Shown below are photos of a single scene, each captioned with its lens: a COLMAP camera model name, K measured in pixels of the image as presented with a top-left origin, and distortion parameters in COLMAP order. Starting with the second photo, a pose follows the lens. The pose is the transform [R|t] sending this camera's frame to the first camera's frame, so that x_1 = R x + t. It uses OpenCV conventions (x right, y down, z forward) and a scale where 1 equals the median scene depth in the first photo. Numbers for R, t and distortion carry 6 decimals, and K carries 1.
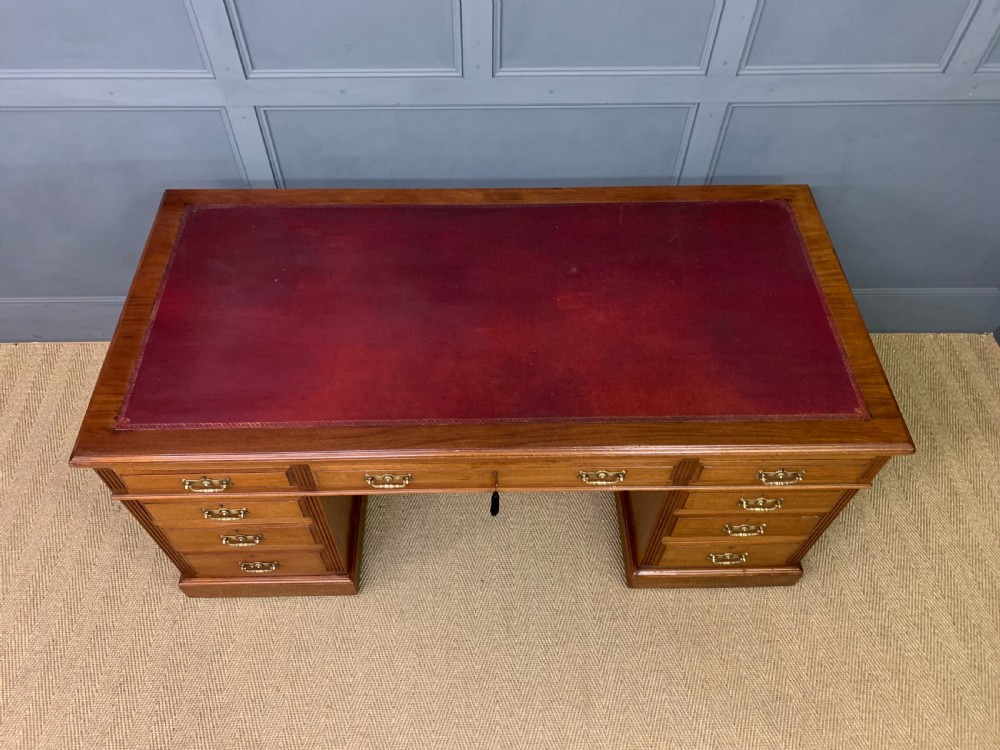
lens RADIAL K [[757.4, 0, 494.8], [0, 757.4, 360.5], [0, 0, 1]] dist [0.002181, 0.004875]
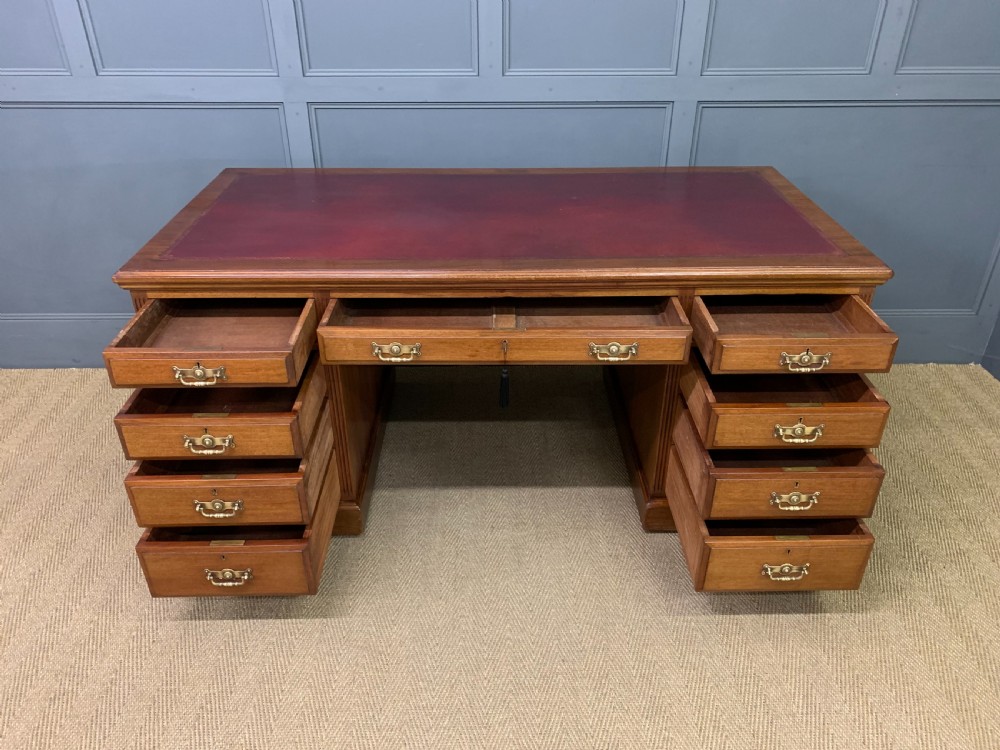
lens RADIAL K [[754.0, 0, 501.9], [0, 754.0, 378.6], [0, 0, 1]] dist [0.006445, 0.000068]
pose [[0.999946, -0.003390, -0.009792, 0.005966], [-0.000507, 0.927820, -0.373027, 0.524161], [0.010350, 0.373012, 0.927769, 0.042429]]
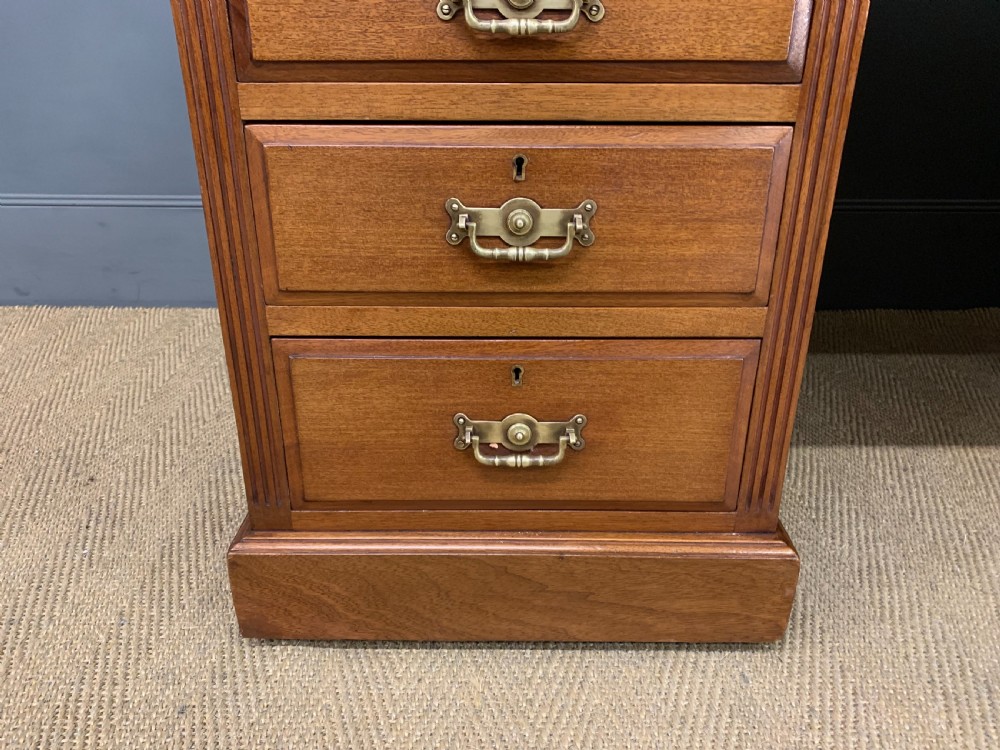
lens RADIAL K [[759.7, 0, 498.8], [0, 759.7, 377.6], [0, 0, 1]] dist [0.061144, -0.060322]
pose [[0.999519, 0.005491, -0.030518, -0.312735], [-0.019659, 0.873330, -0.486732, 0.400970], [0.023980, 0.487098, 0.873018, 0.729946]]
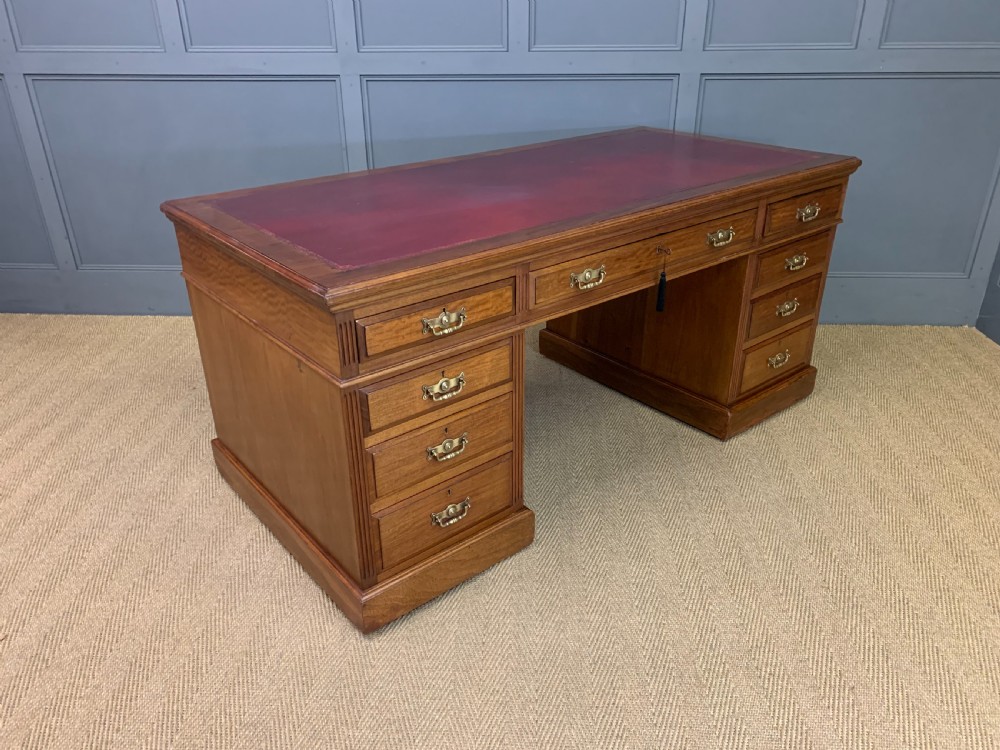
lens RADIAL K [[756.0, 0, 501.9], [0, 756.0, 381.8], [0, 0, 1]] dist [0.002691, 0.005237]
pose [[0.997659, 0.016661, -0.066321, 0.049682], [-0.043958, 0.899181, -0.435362, 0.777004], [0.052381, 0.437259, 0.897809, -0.005045]]
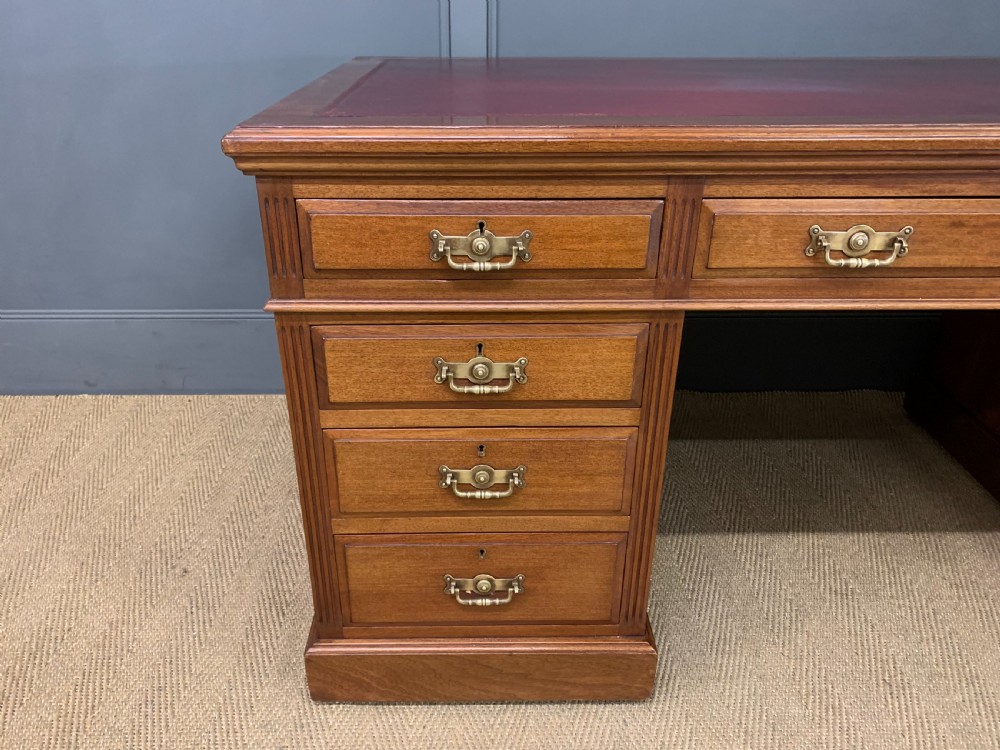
lens RADIAL K [[757.2, 0, 483.3], [0, 757.2, 385.6], [0, 0, 1]] dist [0.083051, -0.118921]
pose [[0.999761, -0.001797, -0.021807, -0.302958], [-0.007781, 0.902279, -0.431083, 0.369582], [0.020450, 0.431149, 0.902049, 0.498257]]
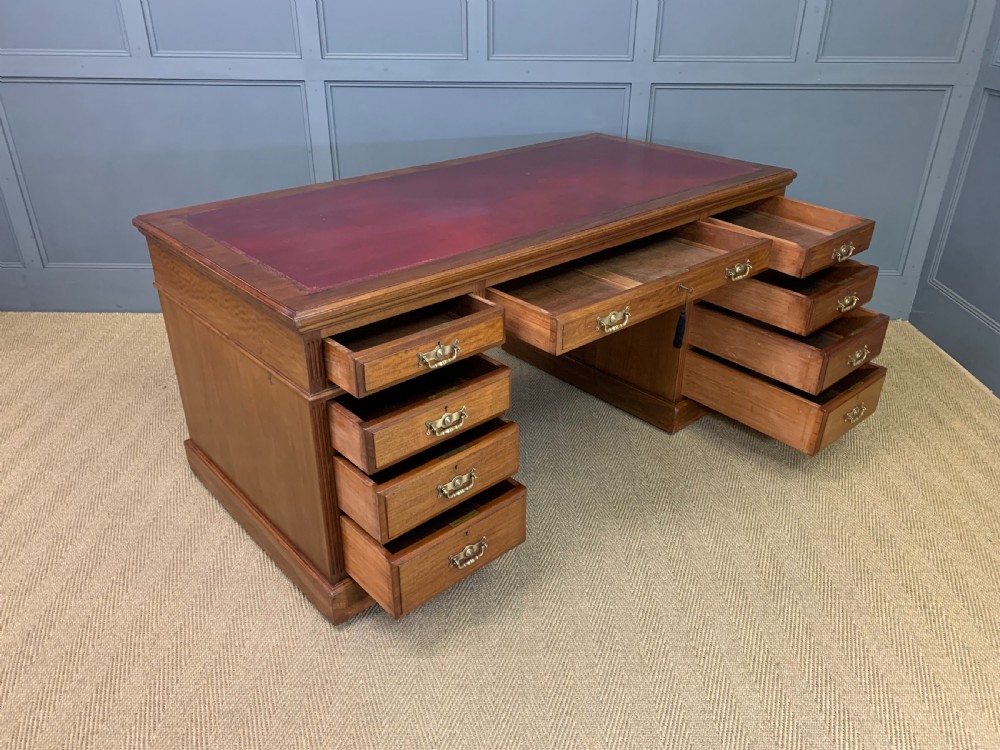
lens RADIAL K [[753.7, 0, 505.1], [0, 753.7, 371.8], [0, 0, 1]] dist [0.005650, -0.000268]
pose [[0.999742, 0.009408, -0.020692, 0.065006], [-0.017274, 0.906135, -0.422636, 0.773082], [0.014773, 0.422885, 0.906063, -0.073746]]
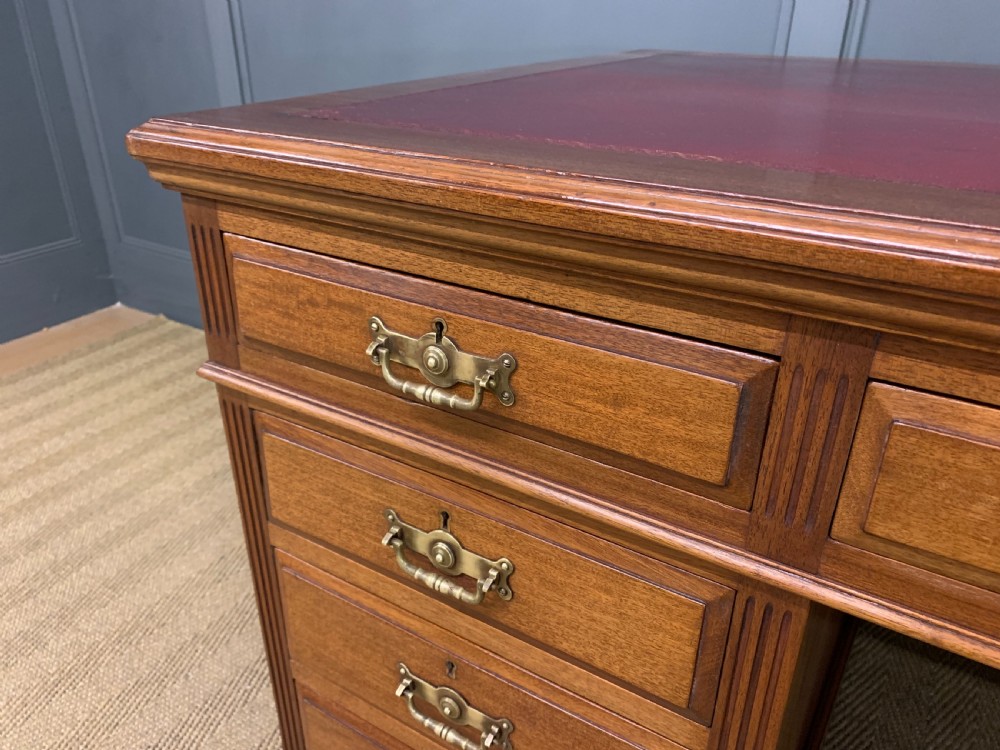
lens RADIAL K [[770.1, 0, 498.5], [0, 770.1, 377.7], [0, 0, 1]] dist [0.010804, 0.001809]
pose [[0.828081, 0.243460, -0.504984, -0.181249], [-0.443723, 0.835163, -0.324980, 0.203618], [0.342624, 0.493183, 0.799612, 0.650224]]
